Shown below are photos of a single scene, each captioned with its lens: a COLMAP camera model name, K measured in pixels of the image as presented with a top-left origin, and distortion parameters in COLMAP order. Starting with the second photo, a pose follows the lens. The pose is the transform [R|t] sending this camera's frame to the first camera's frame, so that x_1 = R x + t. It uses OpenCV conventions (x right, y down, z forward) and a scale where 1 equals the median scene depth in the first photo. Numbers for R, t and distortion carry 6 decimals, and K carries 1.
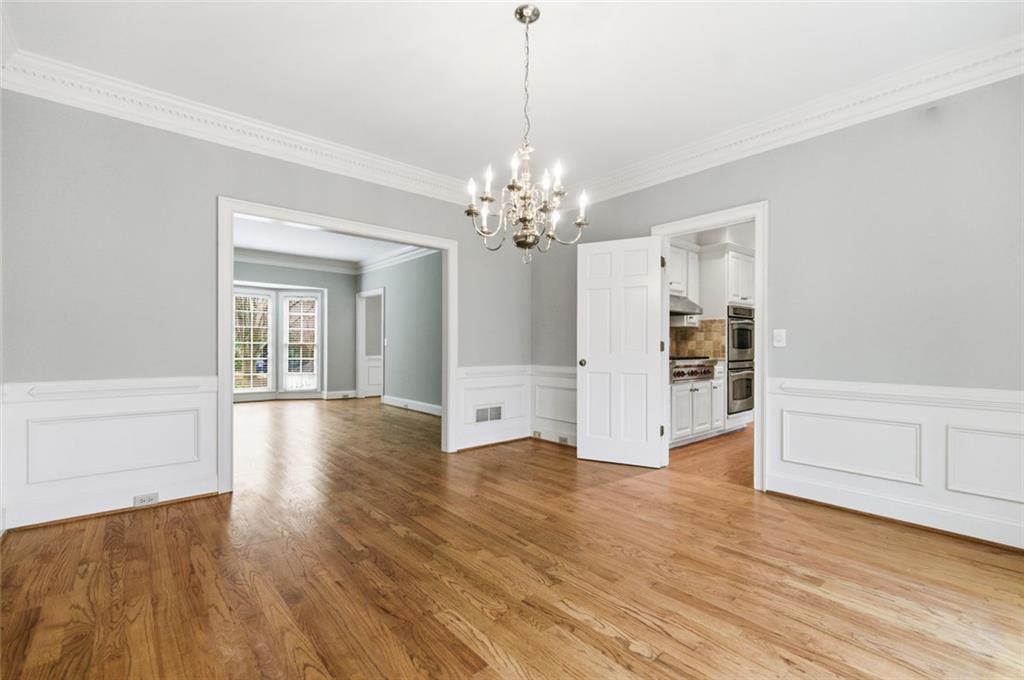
lens RADIAL K [[440.5, 0, 511.9], [0, 440.5, 344.9], [0, 0, 1]] dist [0.010365, -0.002003]
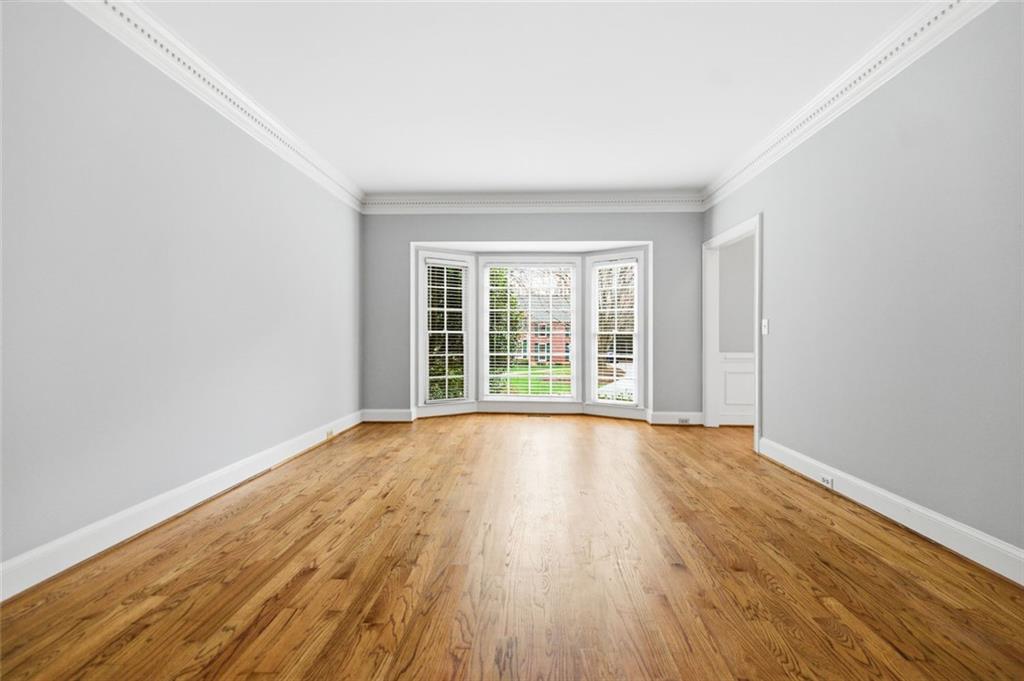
lens RADIAL K [[440.5, 0, 509.0], [0, 440.5, 336.2], [0, 0, 1]] dist [0.010365, -0.002003]
pose [[0.722552, -0.001782, -0.691315, -0.142102], [-0.002950, 0.999980, -0.005661, 0.006423], [0.691311, 0.006129, 0.722532, 0.424184]]
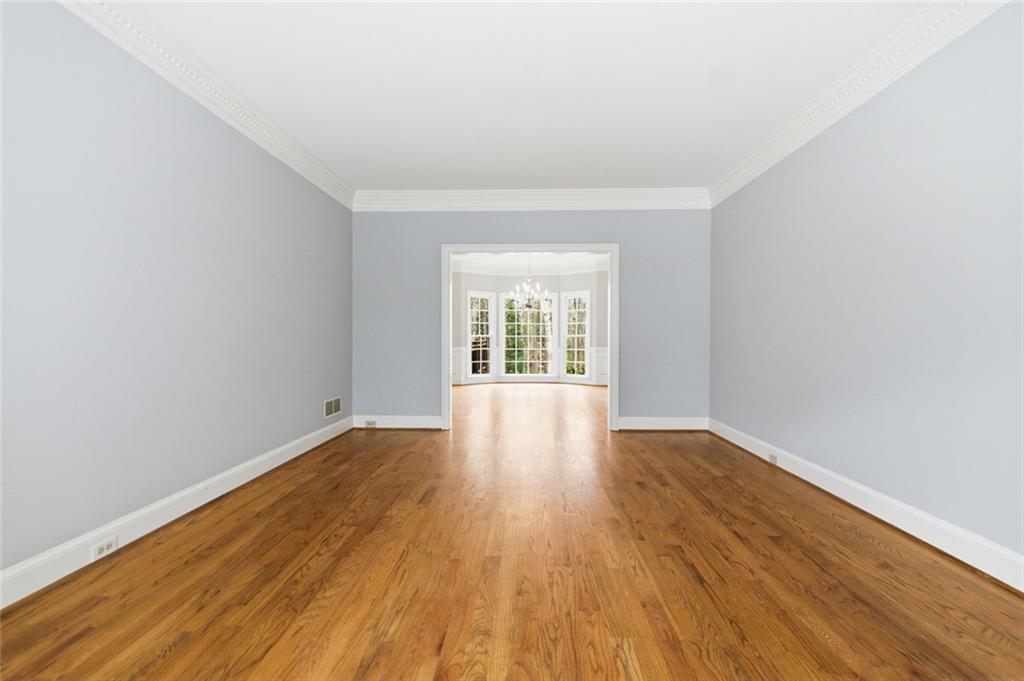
lens RADIAL K [[440.5, 0, 513.7], [0, 440.5, 336.4], [0, 0, 1]] dist [0.010365, -0.002003]
pose [[-0.736907, -0.001970, 0.675991, -0.519350], [-0.001053, 0.999998, 0.001766, 0.001370], [-0.675993, 0.000589, -0.736907, 0.862690]]
